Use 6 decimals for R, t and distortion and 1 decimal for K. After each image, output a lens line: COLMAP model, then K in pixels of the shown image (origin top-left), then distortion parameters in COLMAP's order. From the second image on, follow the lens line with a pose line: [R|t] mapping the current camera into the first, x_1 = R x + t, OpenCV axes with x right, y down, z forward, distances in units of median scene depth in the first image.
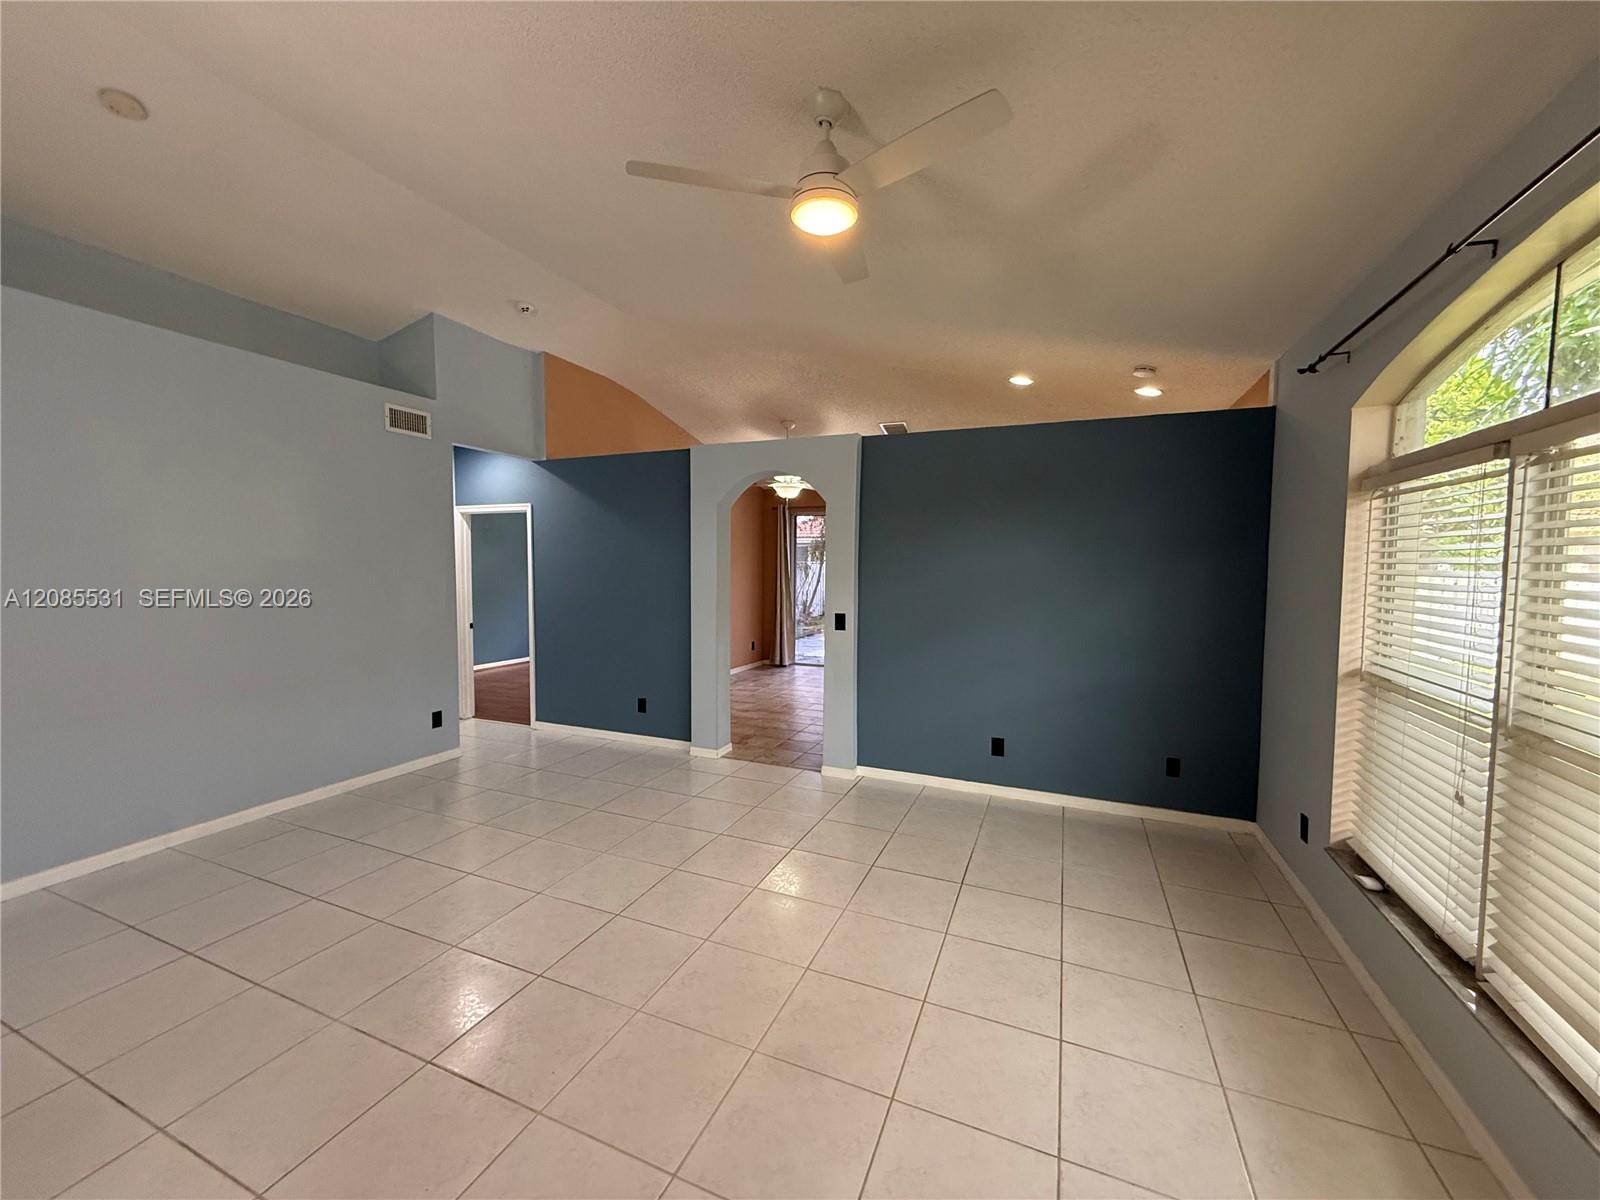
lens RADIAL K [[640.8, 0, 791.4], [0, 640.8, 596.2], [0, 0, 1]] dist [0.003113, 0.000159]
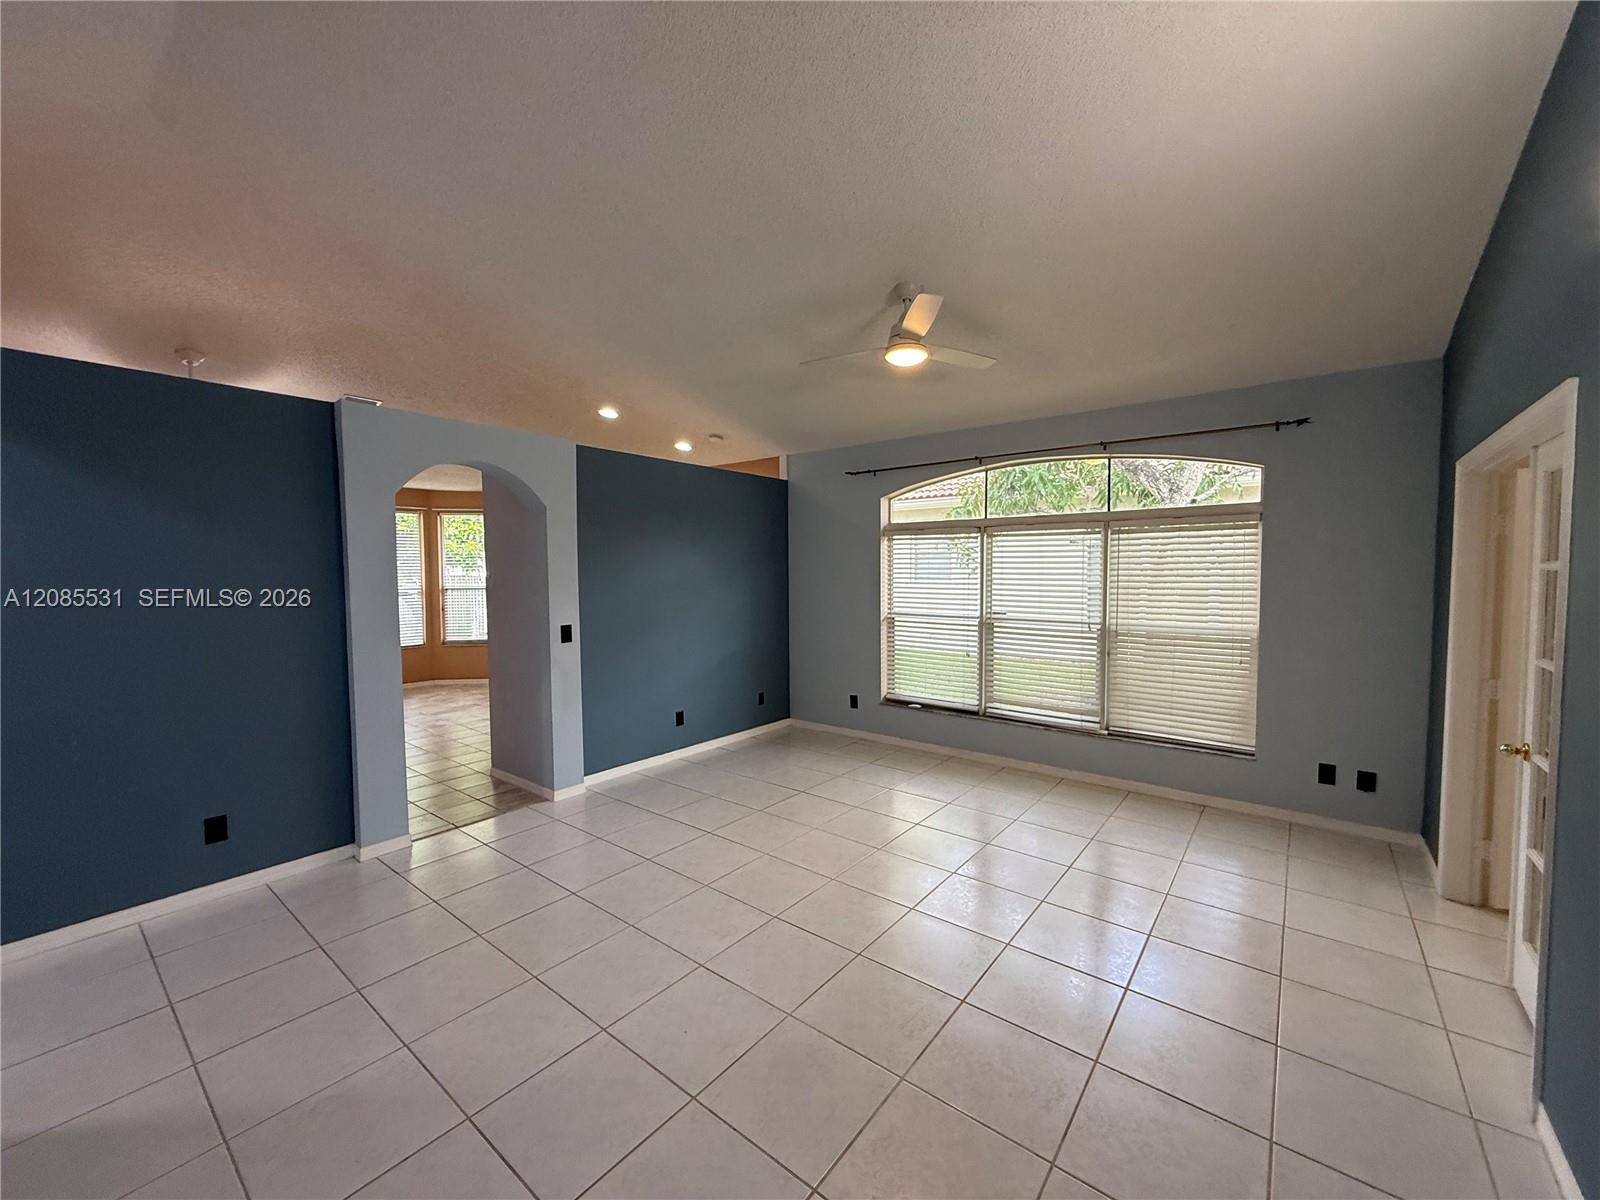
lens RADIAL K [[640.8, 0, 805.3], [0, 640.8, 597.1], [0, 0, 1]] dist [0.003113, 0.000159]
pose [[0.247658, -0.051433, 0.967481, -0.758005], [0.050166, 0.997931, 0.040210, -0.035215], [-0.967548, 0.038576, 0.249726, 0.416734]]
